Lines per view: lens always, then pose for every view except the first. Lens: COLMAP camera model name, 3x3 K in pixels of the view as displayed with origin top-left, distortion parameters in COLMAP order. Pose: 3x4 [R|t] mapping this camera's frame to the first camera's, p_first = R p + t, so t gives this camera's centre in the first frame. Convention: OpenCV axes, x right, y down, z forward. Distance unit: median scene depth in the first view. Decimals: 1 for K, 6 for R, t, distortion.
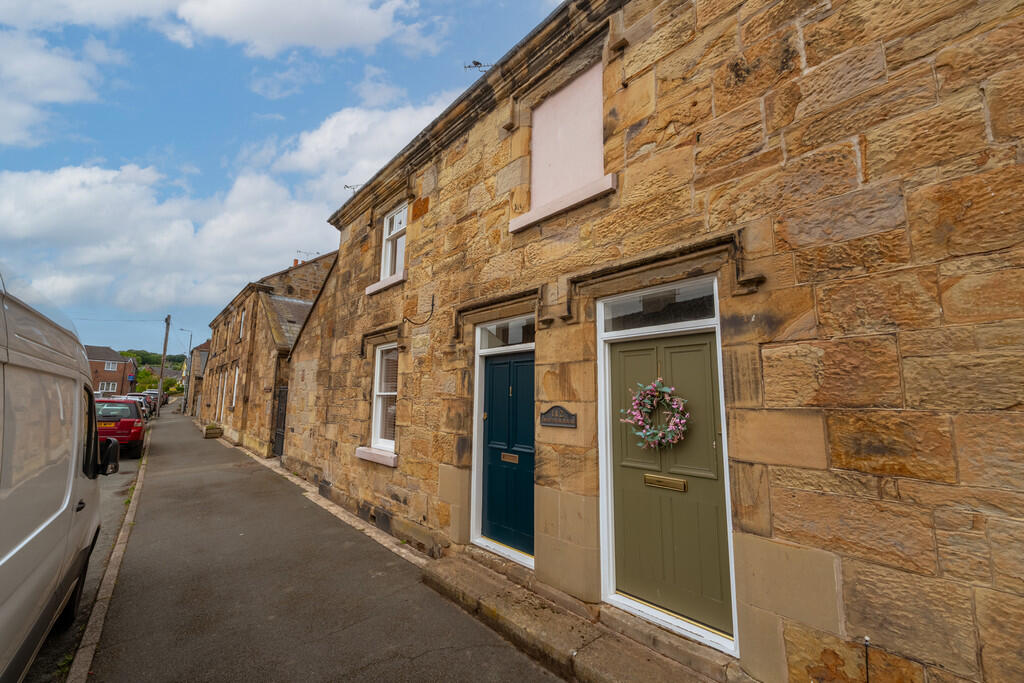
lens RADIAL K [[418.6, 0, 510.8], [0, 418.6, 341.3], [0, 0, 1]] dist [-0.002460, -0.000626]
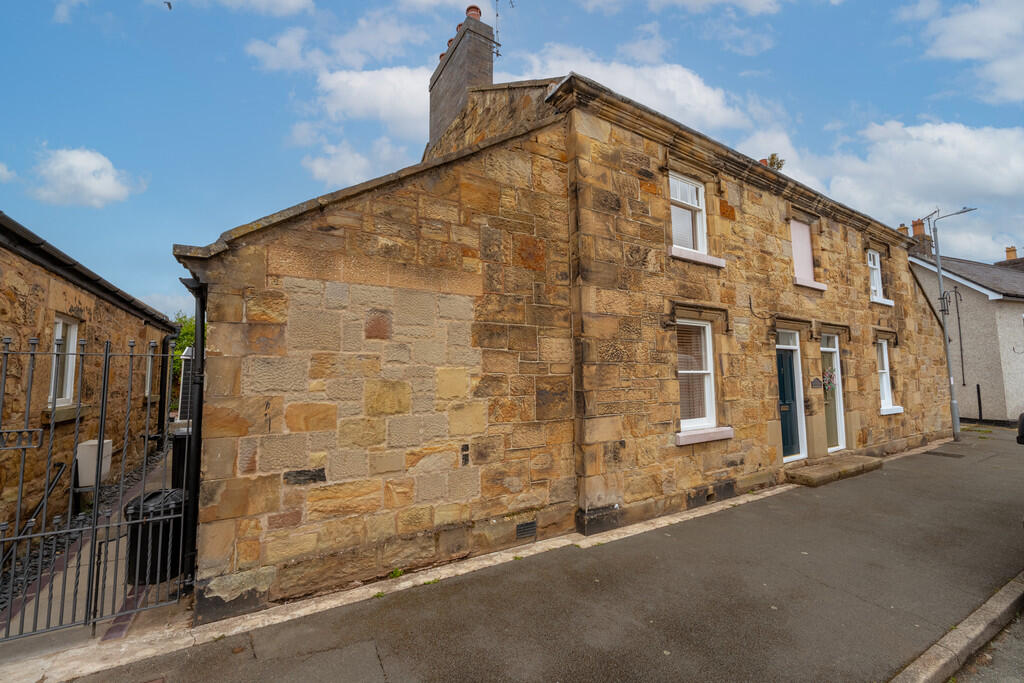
lens RADIAL K [[418.6, 0, 511.6], [0, 418.6, 340.6], [0, 0, 1]] dist [-0.002460, -0.000626]
pose [[0.166021, 0.072722, 0.983437, -1.496249], [-0.126752, 0.990578, -0.051852, 0.177848], [-0.977942, -0.116044, 0.173674, 1.416153]]
